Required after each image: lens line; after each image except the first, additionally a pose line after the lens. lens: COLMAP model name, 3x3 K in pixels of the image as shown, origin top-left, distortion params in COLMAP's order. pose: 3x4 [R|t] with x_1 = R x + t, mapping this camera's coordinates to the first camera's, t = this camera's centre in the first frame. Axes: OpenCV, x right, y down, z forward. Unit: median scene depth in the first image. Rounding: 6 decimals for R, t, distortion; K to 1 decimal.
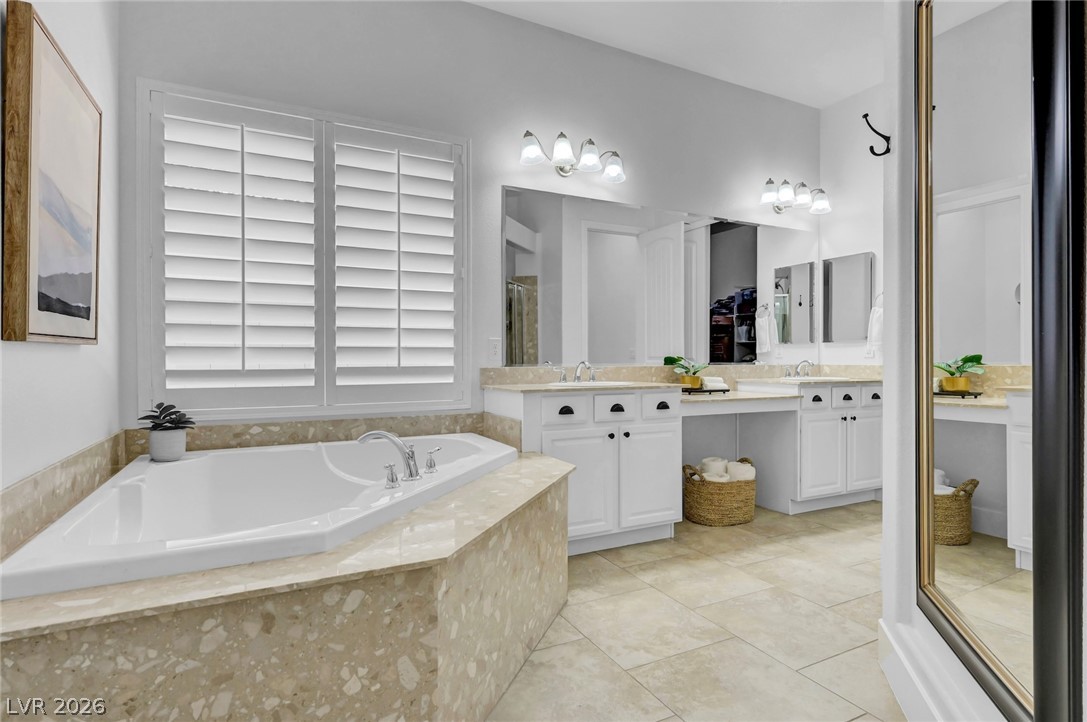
lens RADIAL K [[560.1, 0, 546.3], [0, 560.1, 358.4], [0, 0, 1]] dist [-0.006137, -0.000627]
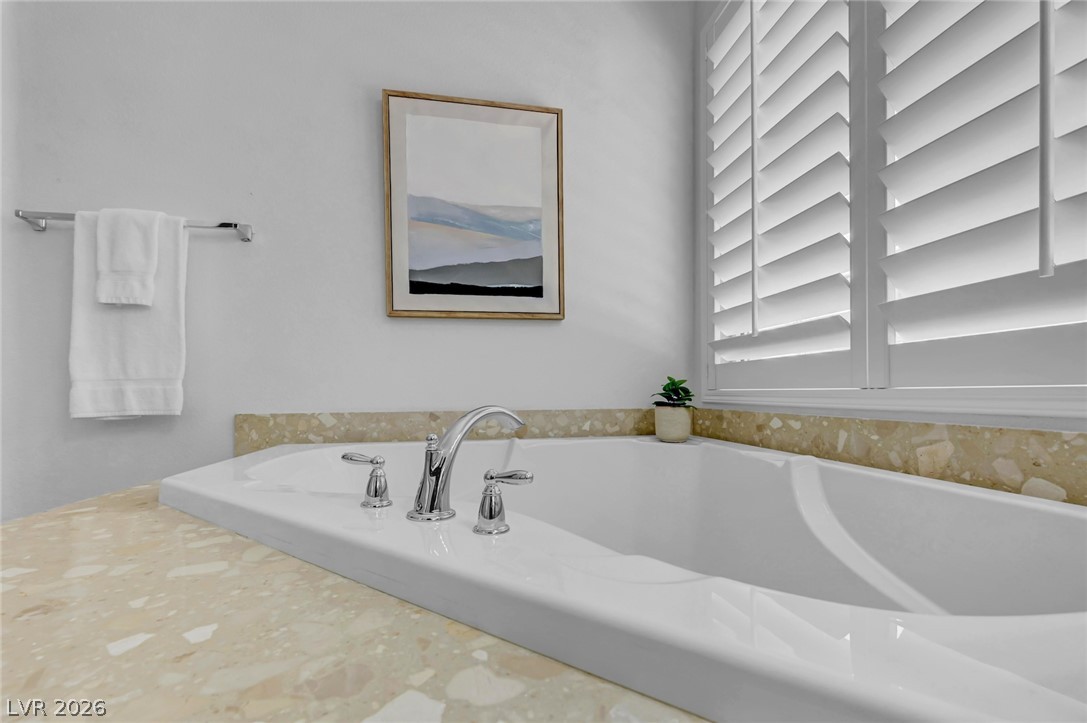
lens RADIAL K [[440.9, 0, 546.1], [0, 440.9, 391.1], [0, 0, 1]] dist [0.000046, -0.000028]
pose [[-0.273692, 0.001894, -0.961816, 0.046127], [0.005430, 0.999985, 0.000424, 0.087172], [0.961802, -0.005107, -0.273698, 0.865477]]
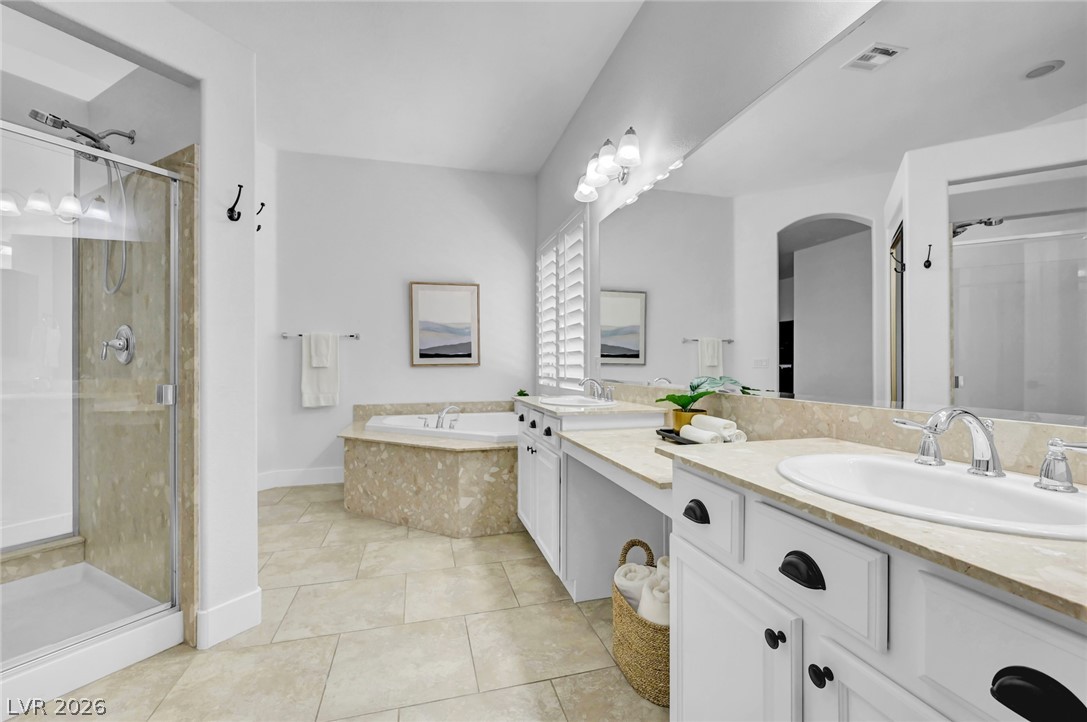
lens RADIAL K [[463.5, 0, 545.8], [0, 463.5, 361.2], [0, 0, 1]] dist [0.002908, 0.000157]
pose [[-0.195222, 0.000659, -0.980759, 1.050257], [0.002815, 0.999996, 0.000112, -0.033651], [0.980755, -0.002739, -0.195223, 1.286383]]
